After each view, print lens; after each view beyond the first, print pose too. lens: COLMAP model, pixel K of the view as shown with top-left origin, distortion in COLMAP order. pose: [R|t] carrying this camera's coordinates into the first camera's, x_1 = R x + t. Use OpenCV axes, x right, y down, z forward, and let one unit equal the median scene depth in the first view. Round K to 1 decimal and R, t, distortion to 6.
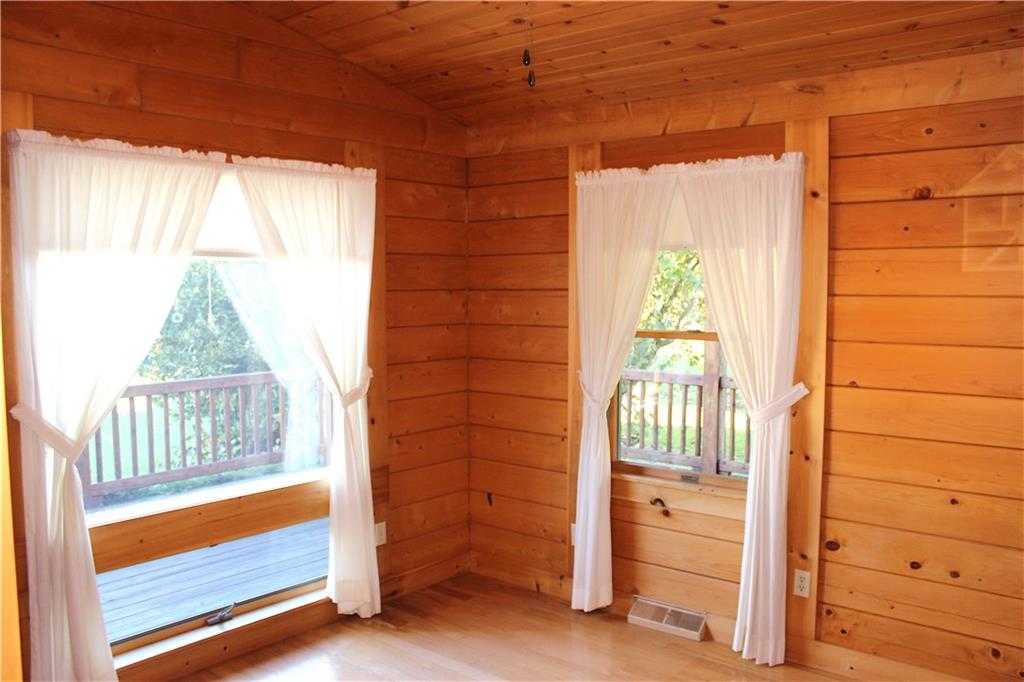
lens RADIAL K [[852.8, 0, 511.2], [0, 852.8, 343.4], [0, 0, 1]] dist [-0.129208, 0.119471]
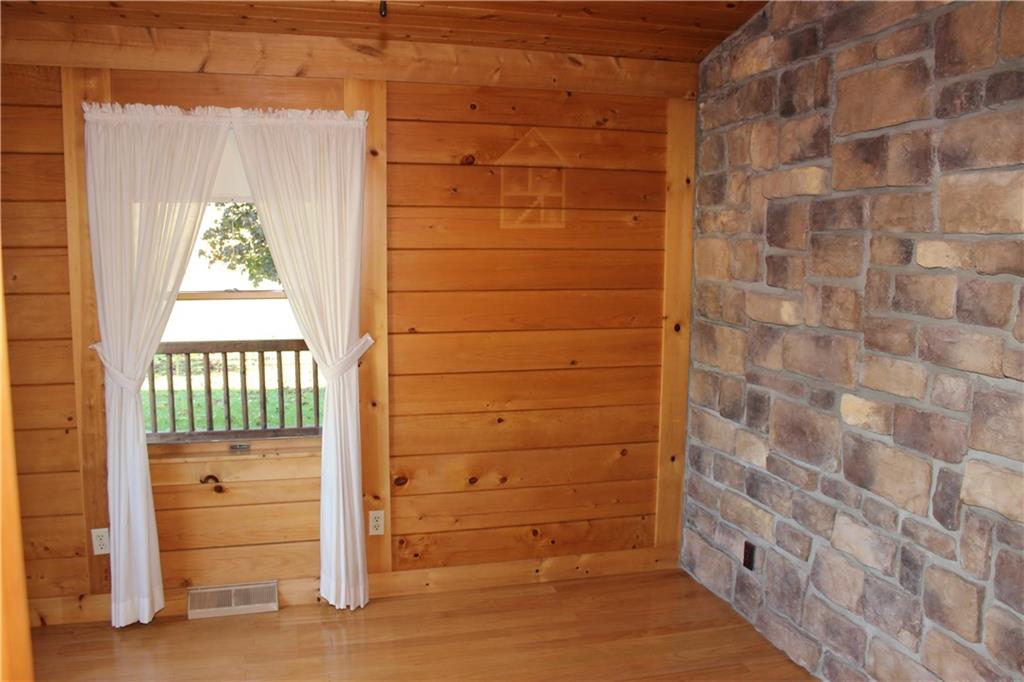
lens RADIAL K [[852.8, 0, 513.2], [0, 852.8, 343.8], [0, 0, 1]] dist [-0.129208, 0.119471]
pose [[0.586345, -0.091975, 0.804823, -0.395532], [0.051284, 0.995755, 0.076432, -0.012103], [-0.808436, -0.003541, 0.588573, 0.229751]]
